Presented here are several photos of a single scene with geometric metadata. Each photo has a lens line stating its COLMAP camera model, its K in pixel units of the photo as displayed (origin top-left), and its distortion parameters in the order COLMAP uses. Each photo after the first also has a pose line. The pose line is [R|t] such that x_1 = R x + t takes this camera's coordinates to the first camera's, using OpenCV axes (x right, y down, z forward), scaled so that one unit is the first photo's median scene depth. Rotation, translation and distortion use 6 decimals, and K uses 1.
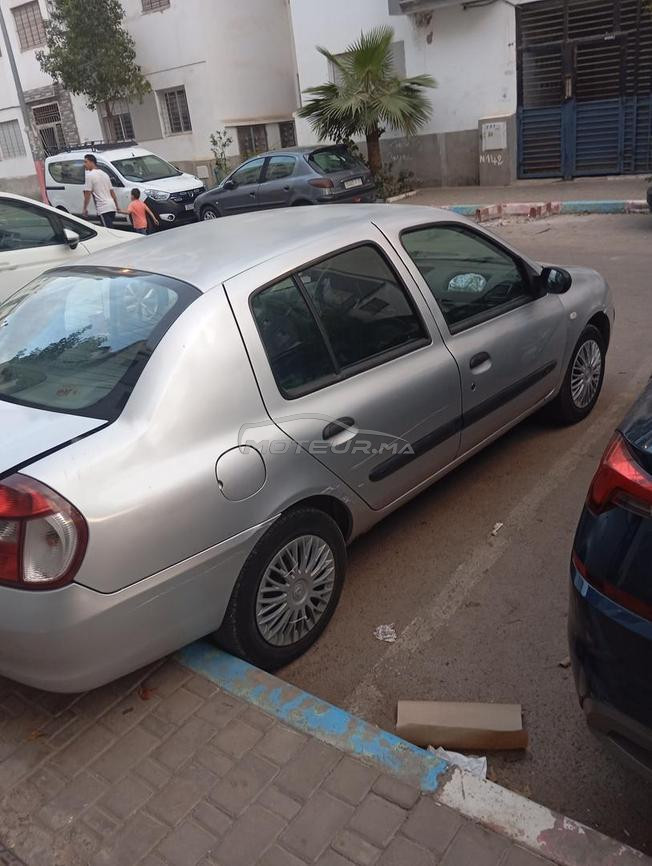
lens RADIAL K [[725.4, 0, 326.0], [0, 725.4, 433.0], [0, 0, 1]] dist [0.073613, -0.183229]
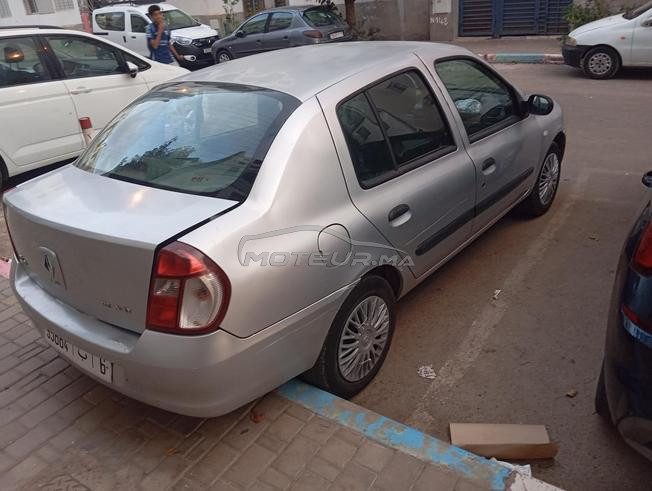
lens RADIAL K [[546.1, 0, 326.0], [0, 546.1, 245.5], [0, 0, 1]] dist [0.073613, -0.183229]
pose [[0.998722, 0.010320, 0.049486, -0.153594], [-0.011848, 0.999459, 0.030697, 0.022240], [-0.049142, -0.031244, 0.998303, 0.042328]]
